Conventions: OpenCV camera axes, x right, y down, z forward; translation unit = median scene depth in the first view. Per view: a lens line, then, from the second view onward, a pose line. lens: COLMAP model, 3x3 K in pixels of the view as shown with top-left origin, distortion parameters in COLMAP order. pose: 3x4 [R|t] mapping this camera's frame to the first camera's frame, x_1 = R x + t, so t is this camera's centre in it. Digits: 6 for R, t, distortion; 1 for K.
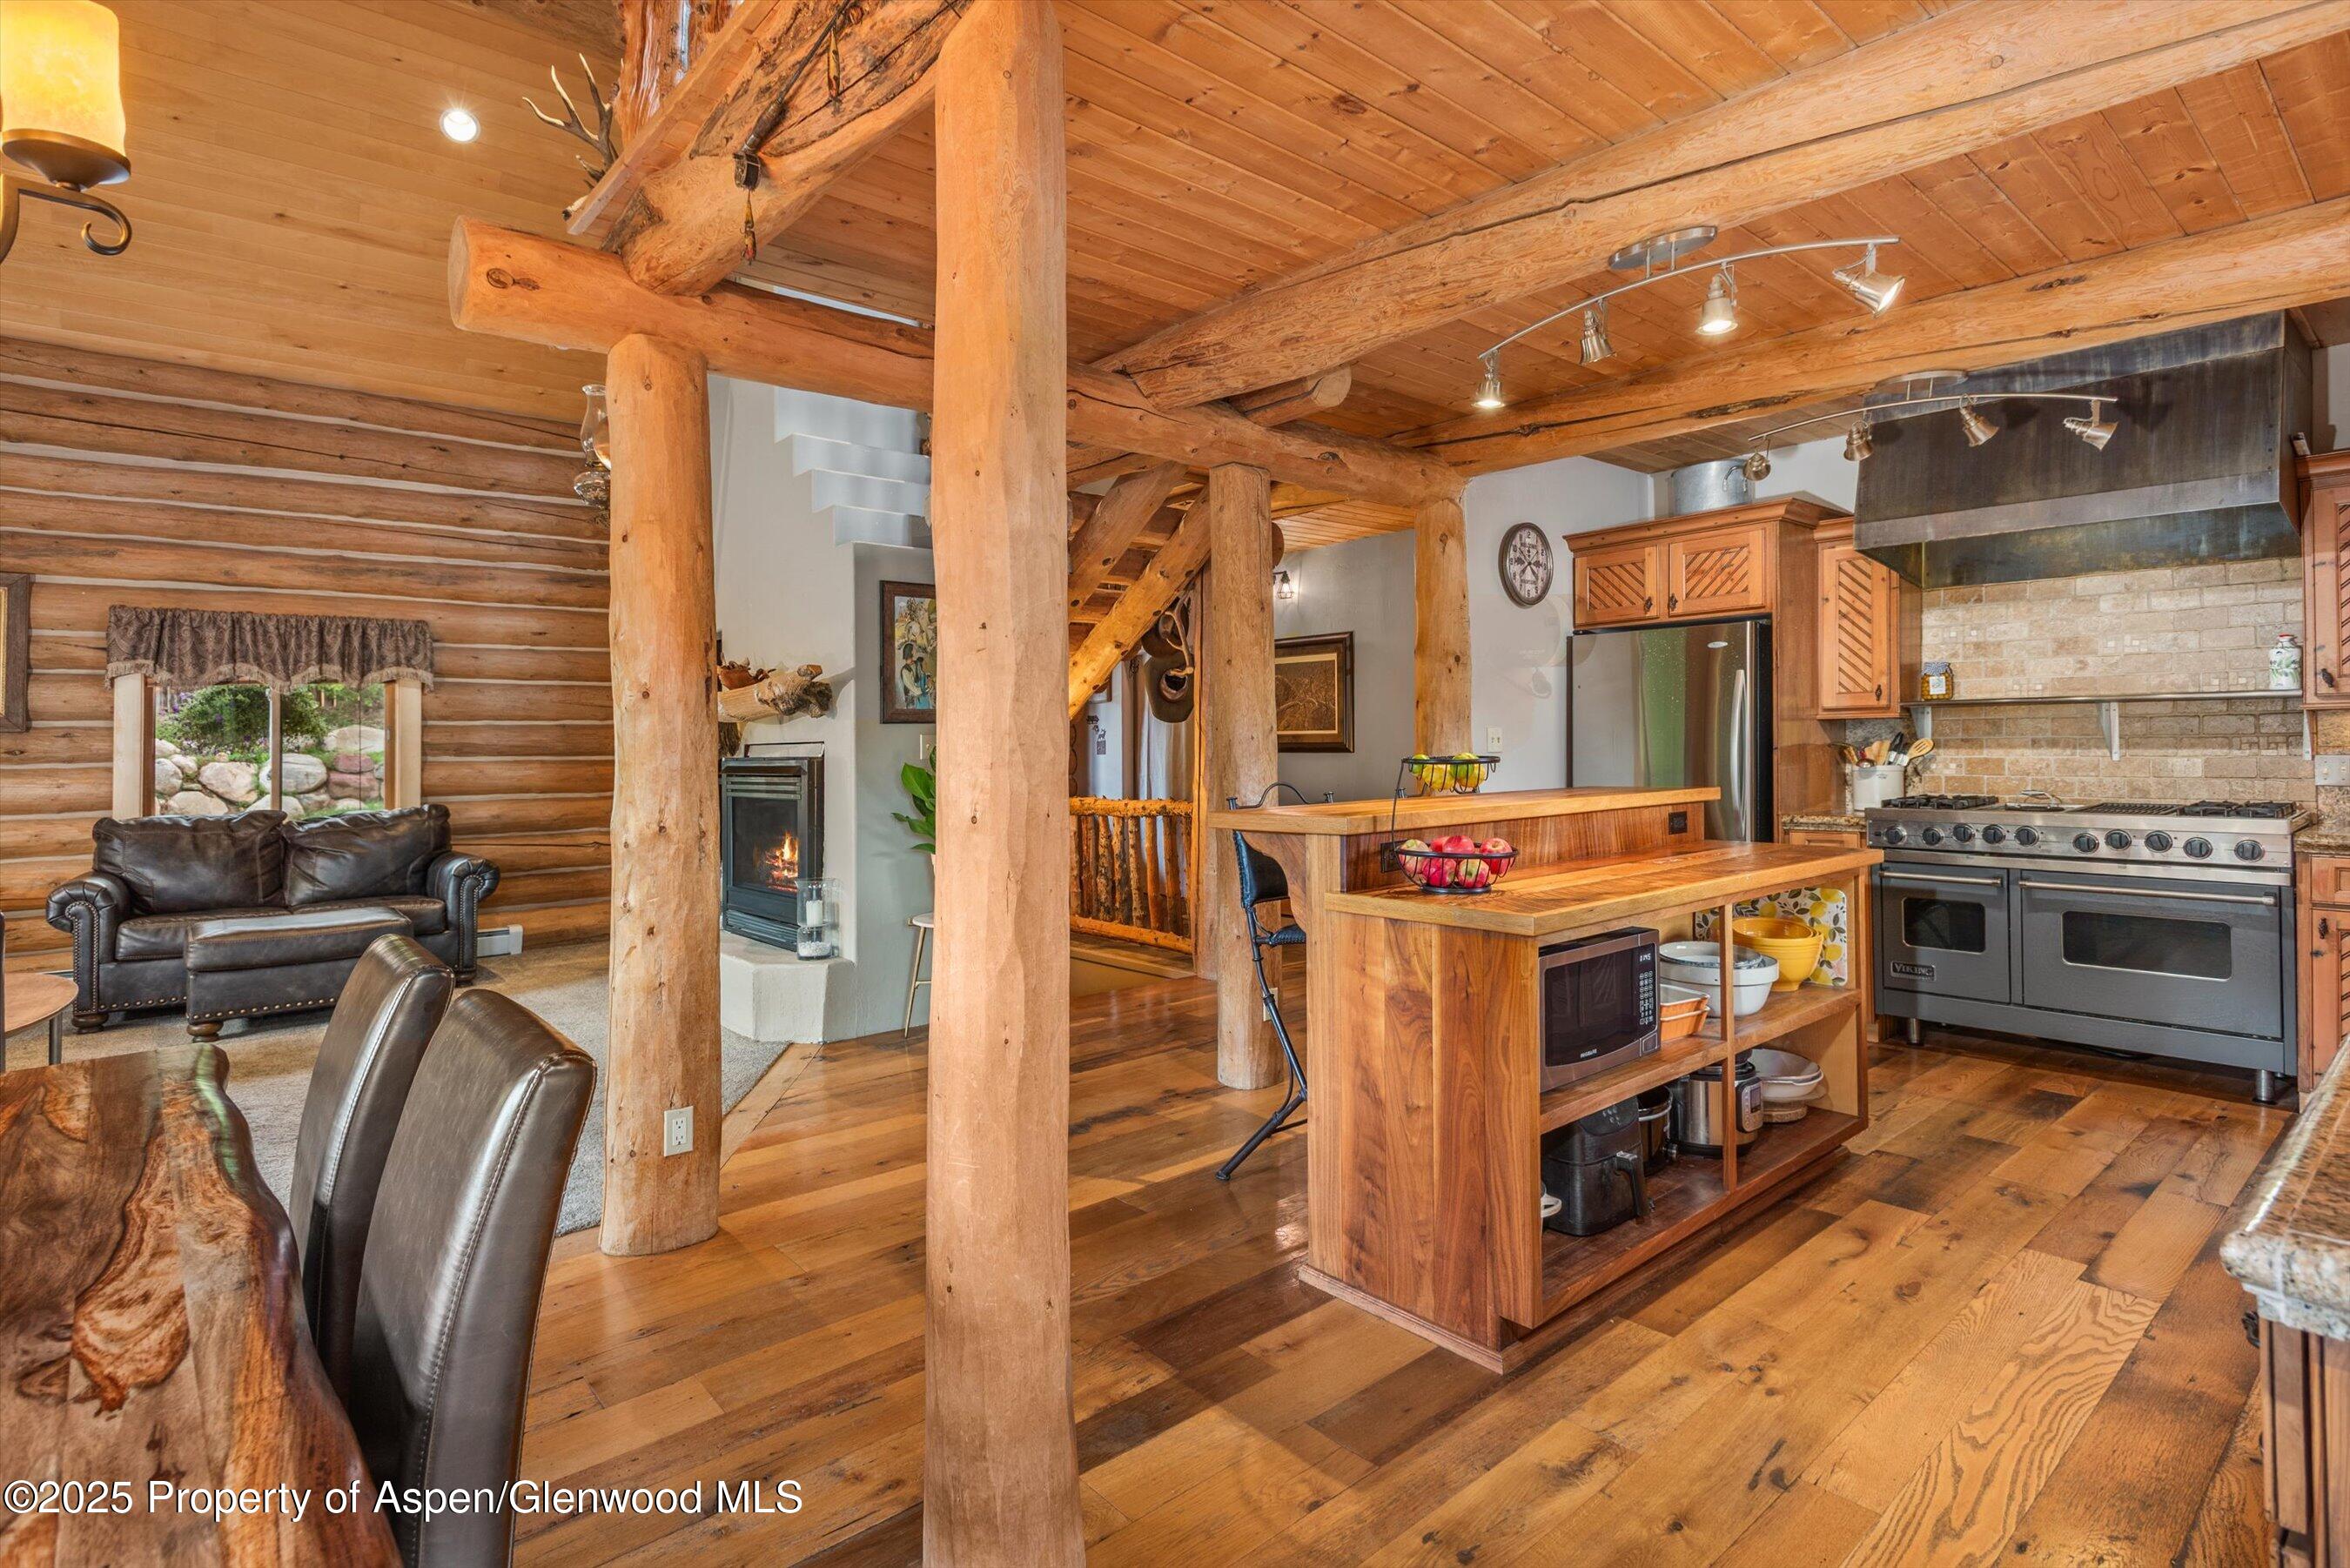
lens RADIAL K [[1140.8, 0, 1148.0], [0, 1140.8, 718.4], [0, 0, 1]] dist [-0.000334, -0.000825]
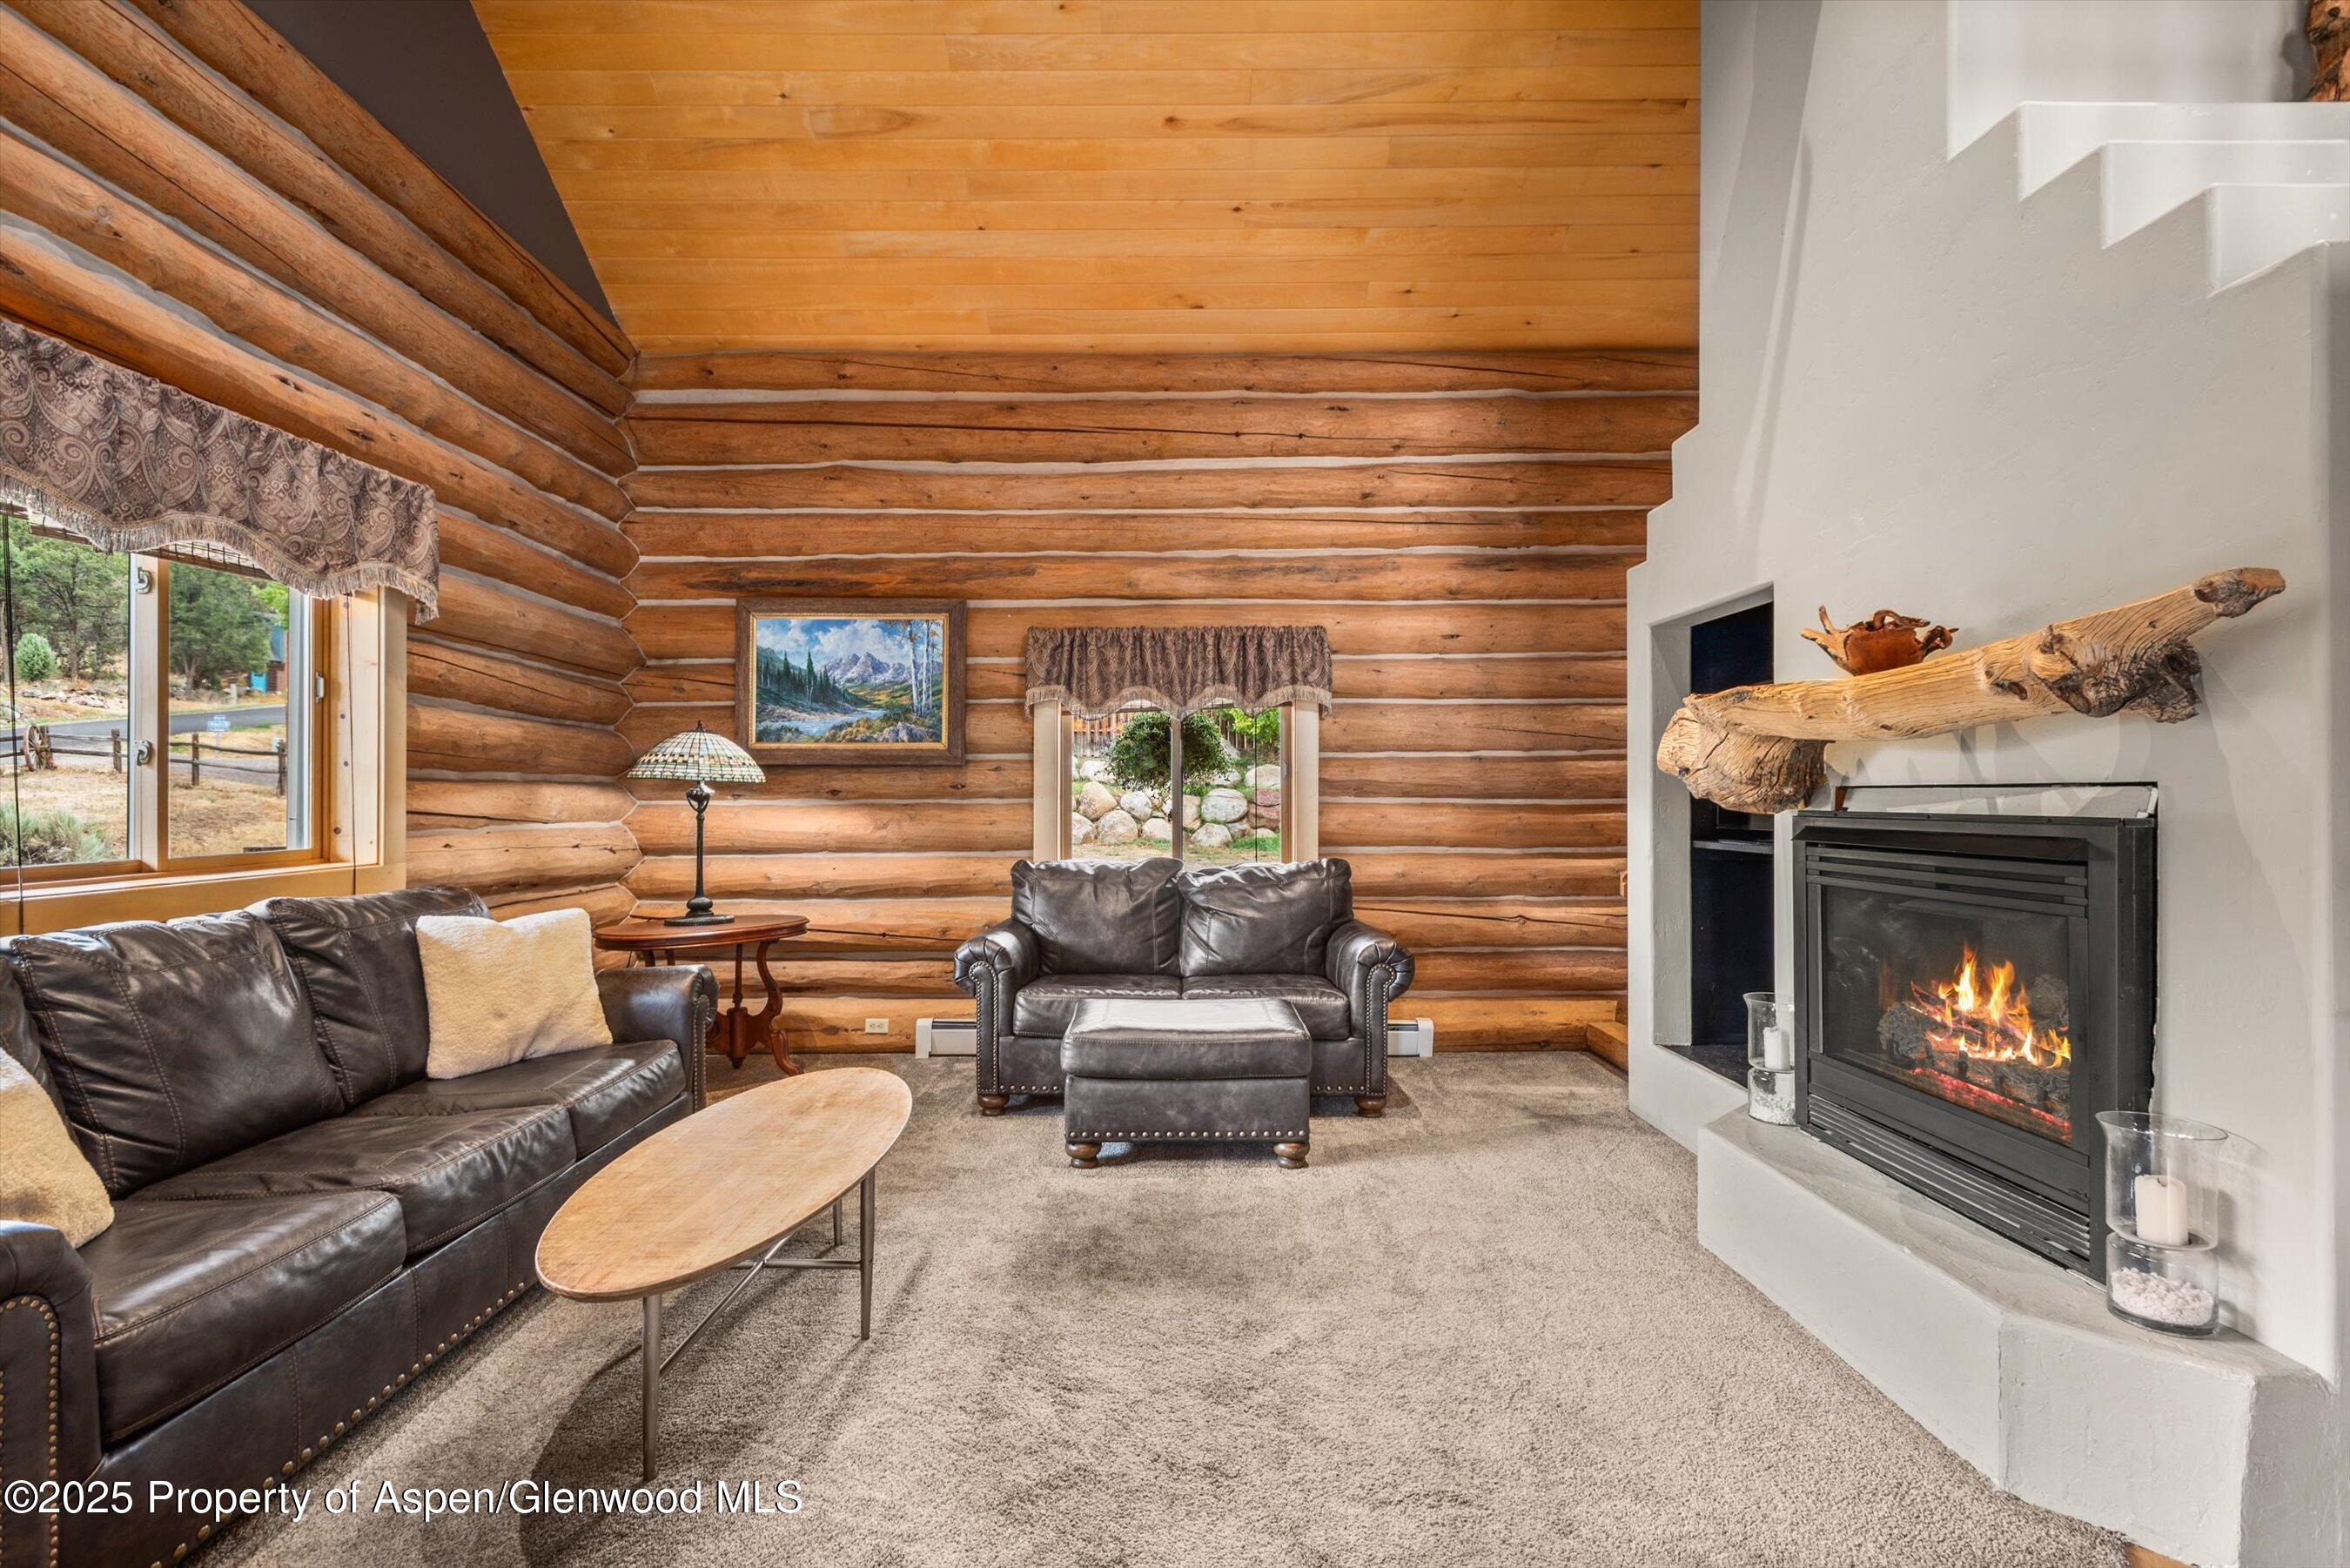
lens RADIAL K [[1108.1, 0, 1173.8], [0, 1108.1, 774.9], [0, 0, 1]] dist [0.026572, -0.012000]
pose [[0.768516, 0.003934, -0.639818, -0.242330], [0.005253, 0.999909, 0.012458, 0.008893], [0.639809, -0.012935, 0.768425, 0.374977]]
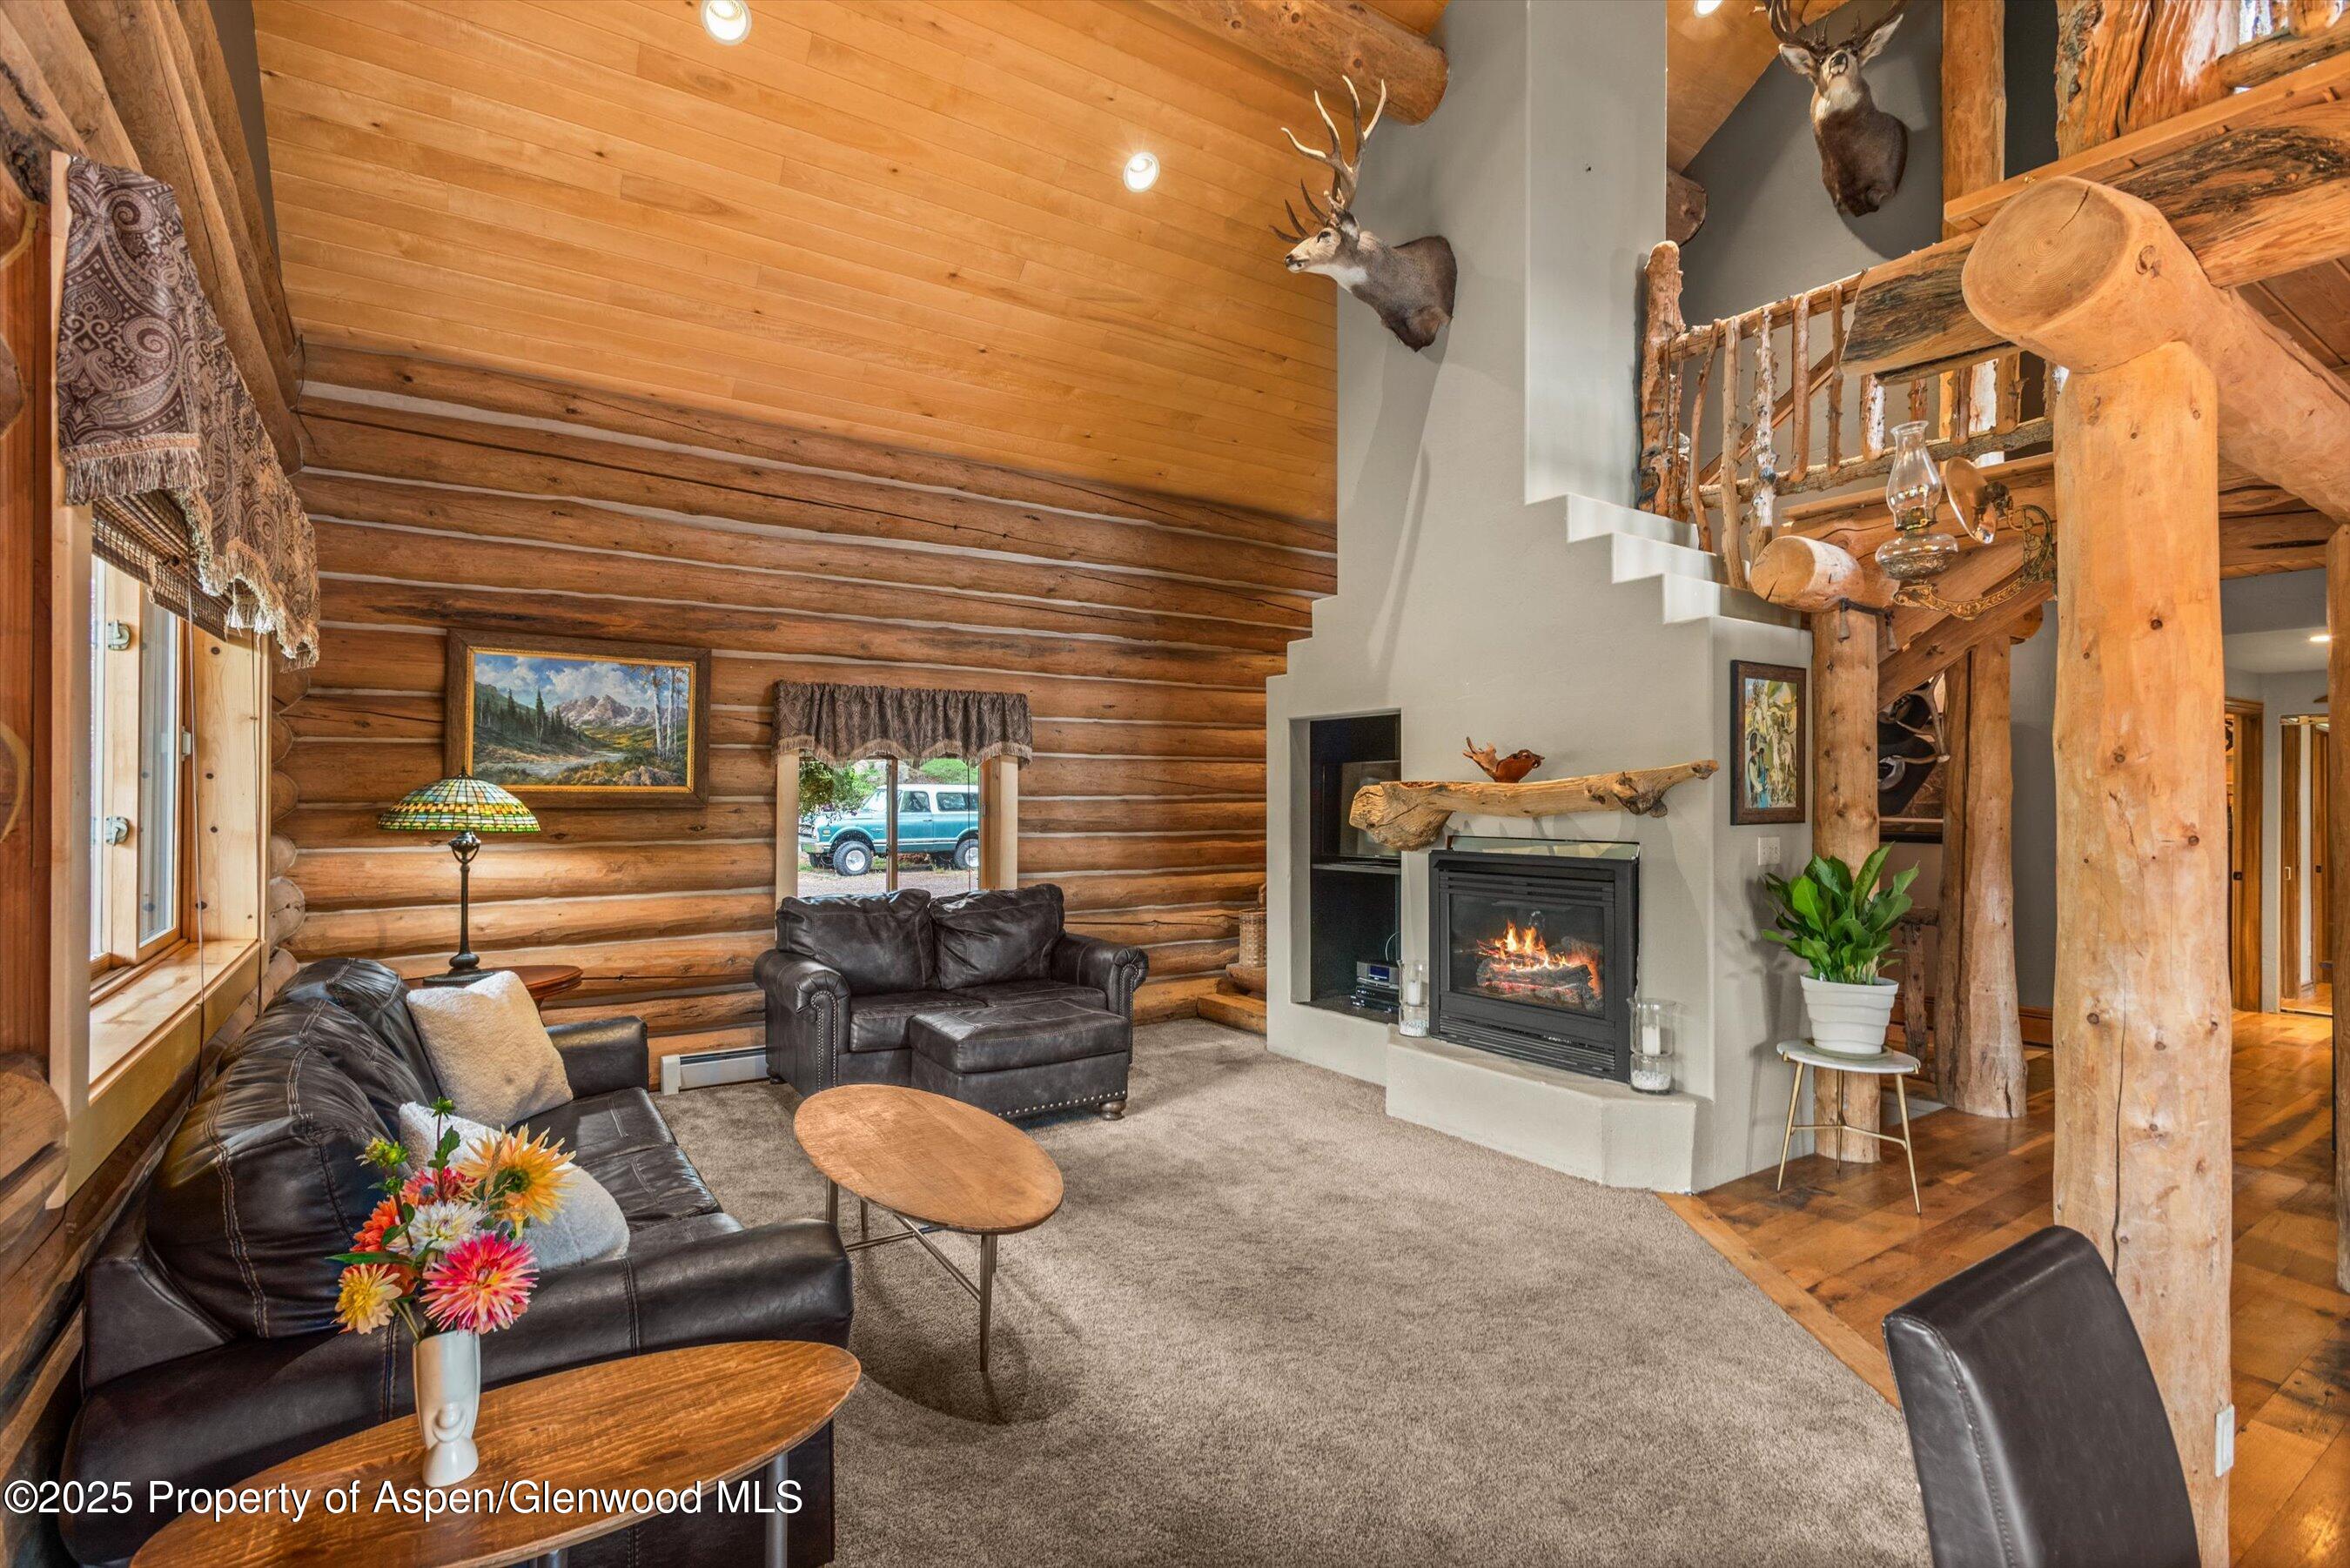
lens RADIAL K [[1076.8, 0, 1175.0], [0, 1076.8, 784.0], [0, 0, 1]] dist [0.002967, 0.000225]
pose [[0.993363, 0.015402, -0.113981, -0.445198], [-0.014029, 0.999819, 0.012838, -0.024941], [0.114158, -0.011154, 0.993400, 0.108250]]
